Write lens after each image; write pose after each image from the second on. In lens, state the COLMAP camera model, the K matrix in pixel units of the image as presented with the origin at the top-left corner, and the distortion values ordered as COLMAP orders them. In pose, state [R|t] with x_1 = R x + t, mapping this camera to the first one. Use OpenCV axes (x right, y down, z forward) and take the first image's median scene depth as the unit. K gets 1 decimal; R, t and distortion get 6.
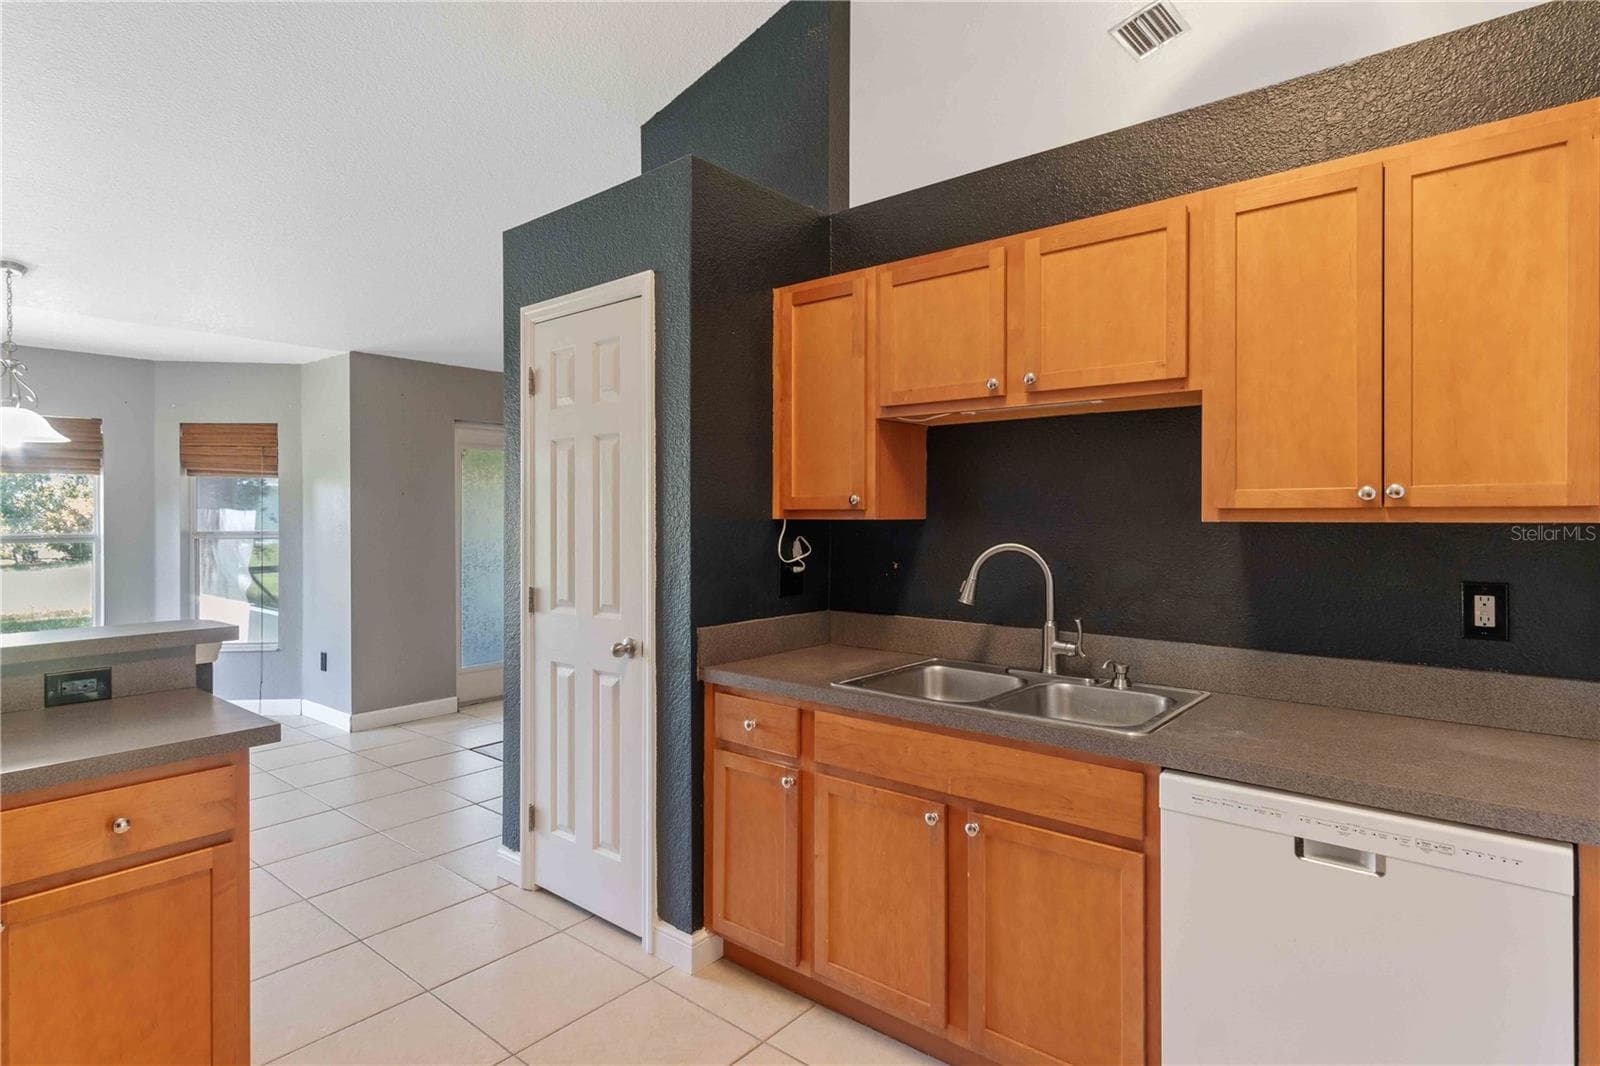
lens RADIAL K [[851.5, 0, 803.3], [0, 851.5, 520.3], [0, 0, 1]] dist [0.002333, 0.001183]
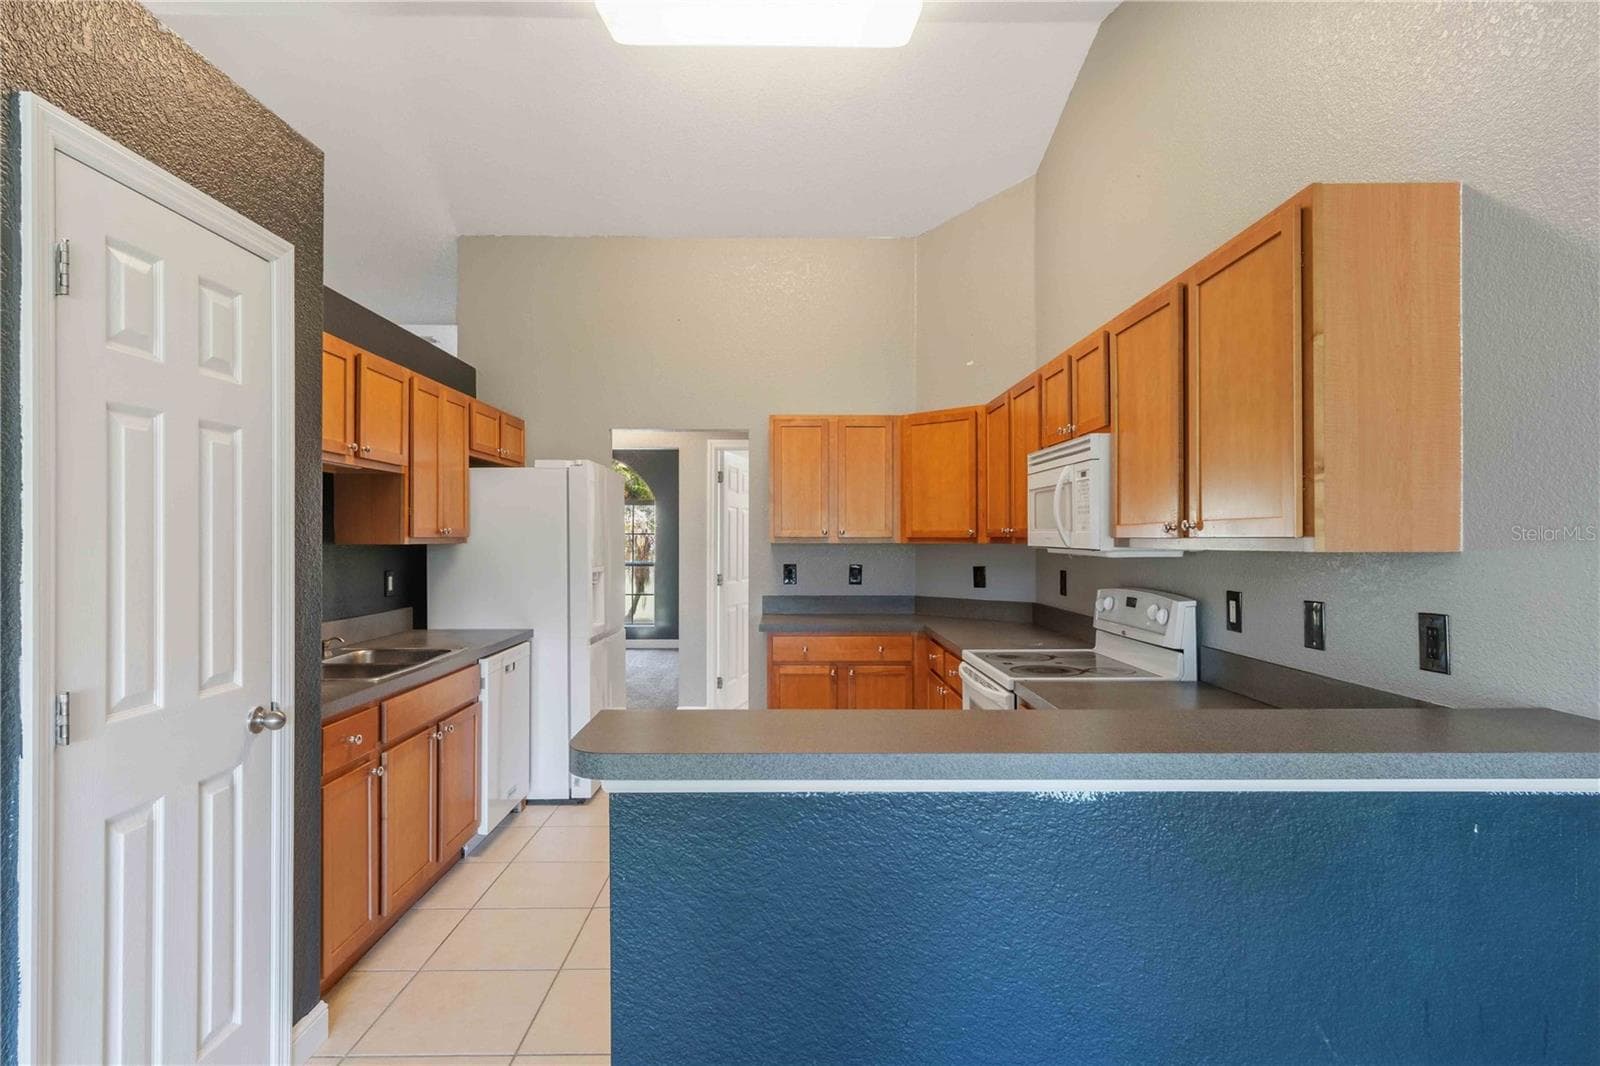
lens RADIAL K [[854.8, 0, 800.0], [0, 854.8, 533.0], [0, 0, 1]] dist [0.002312, 0.000426]
pose [[-0.647567, 0.005833, 0.761986, -1.345252], [0.007518, 0.999971, -0.001265, -0.011934], [-0.761971, 0.004910, -0.647592, 1.377962]]
